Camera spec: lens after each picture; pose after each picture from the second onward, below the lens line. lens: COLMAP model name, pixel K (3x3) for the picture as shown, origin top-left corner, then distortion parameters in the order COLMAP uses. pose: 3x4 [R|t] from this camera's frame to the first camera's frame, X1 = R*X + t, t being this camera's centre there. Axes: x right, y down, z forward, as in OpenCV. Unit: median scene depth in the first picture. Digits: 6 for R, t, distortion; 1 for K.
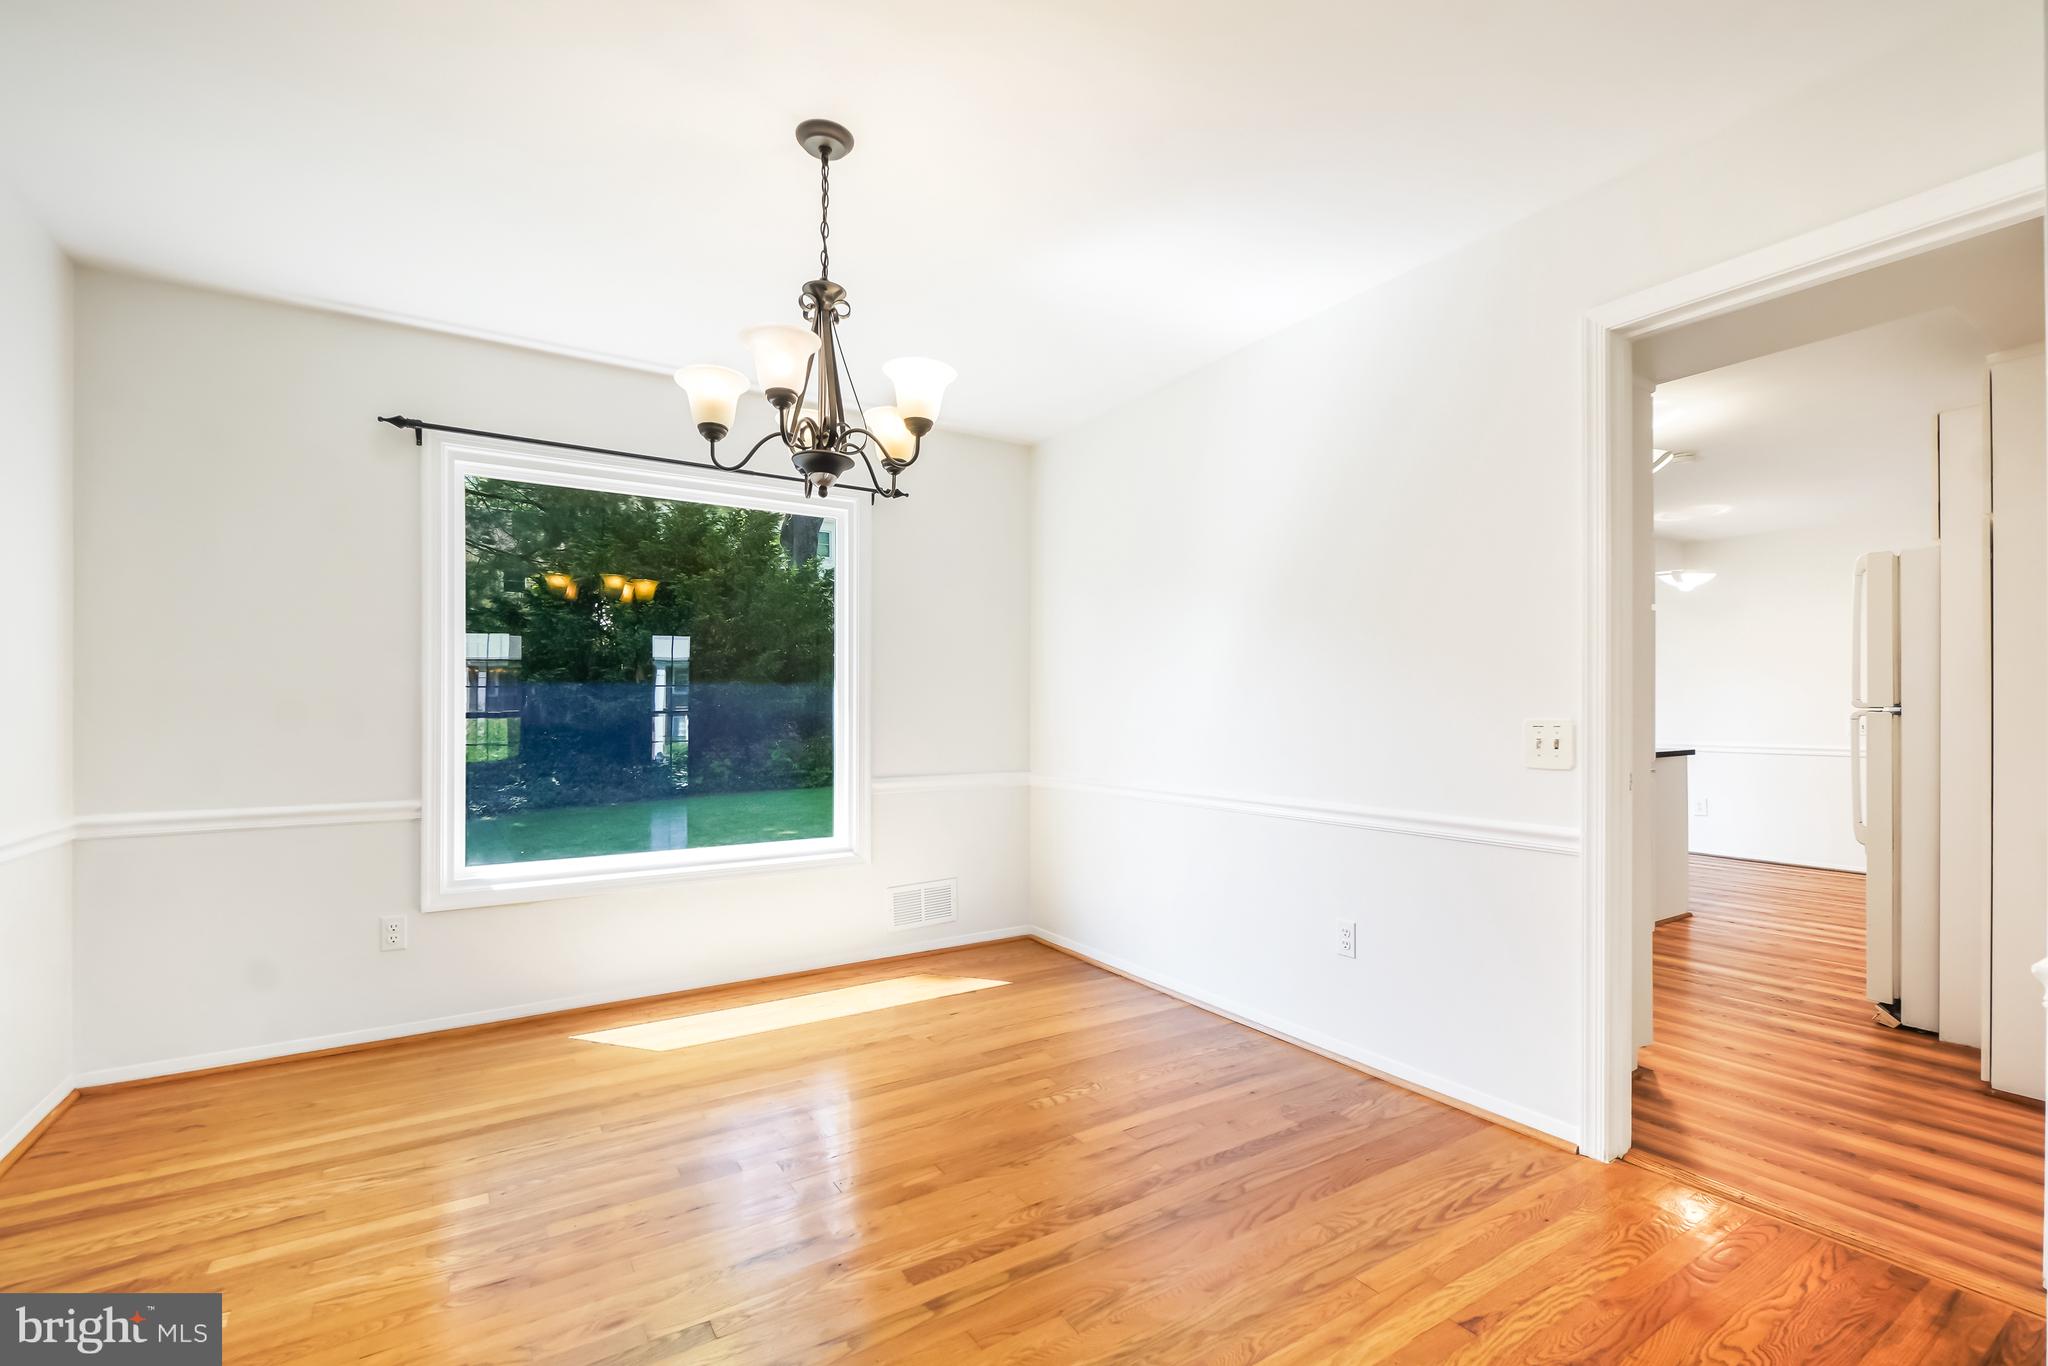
lens RADIAL K [[897.6, 0, 1023.2], [0, 897.6, 696.8], [0, 0, 1]] dist [-0.001147, -0.000402]
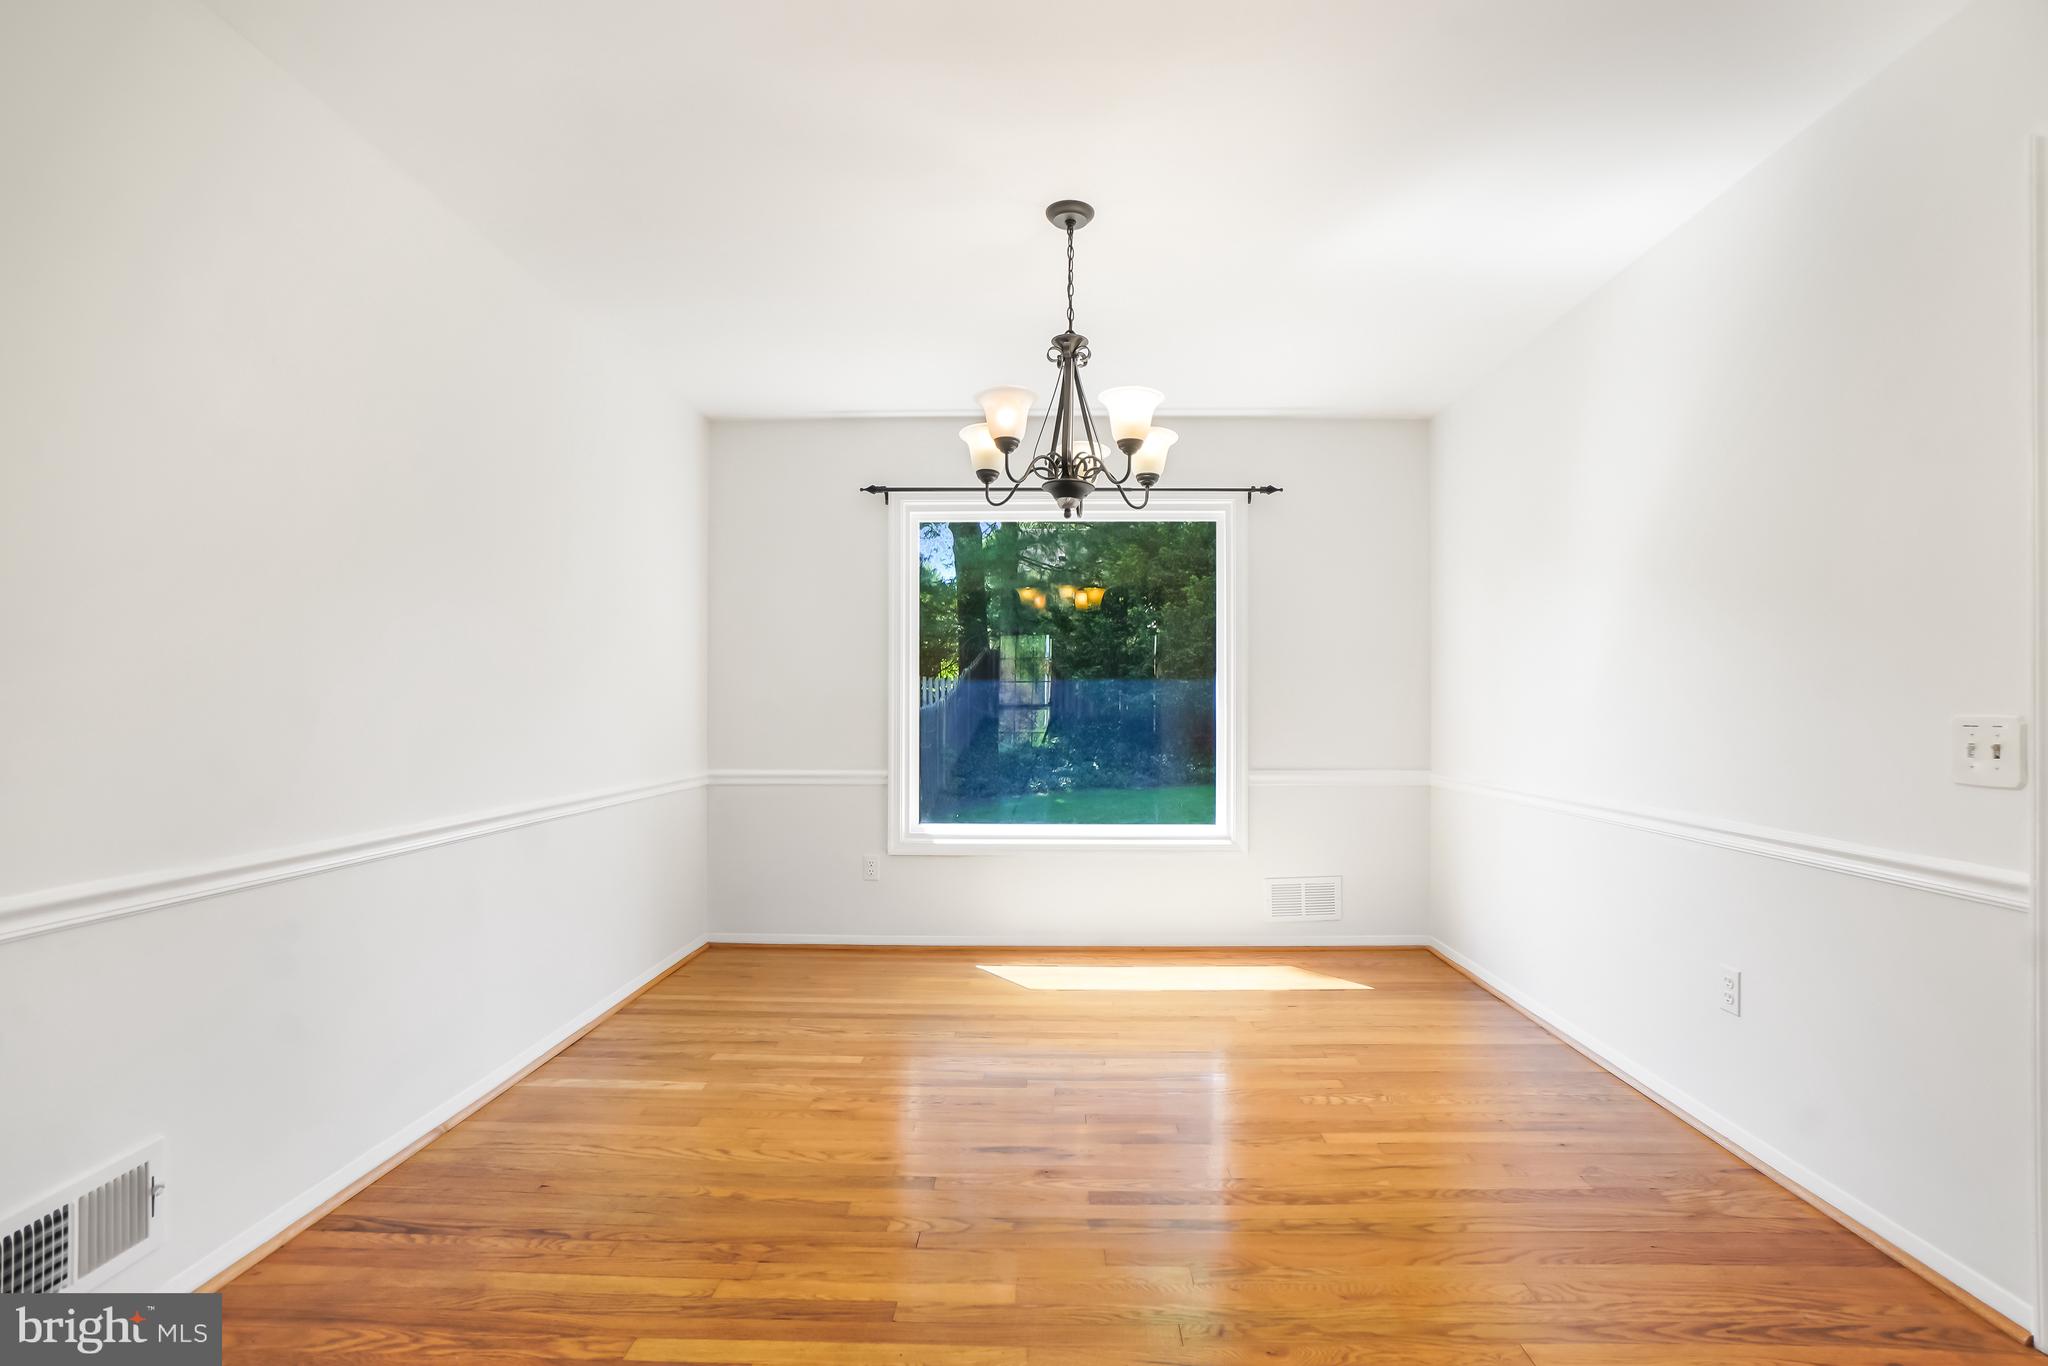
lens RADIAL K [[900.7, 0, 1024.0], [0, 900.7, 683.0], [0, 0, 1]] dist [-0.061786, 0.022087]
pose [[0.828501, -0.011295, -0.559874, 0.279774], [0.006778, 0.999926, -0.010143, 0.000631], [0.559947, 0.004609, 0.828516, 0.009408]]
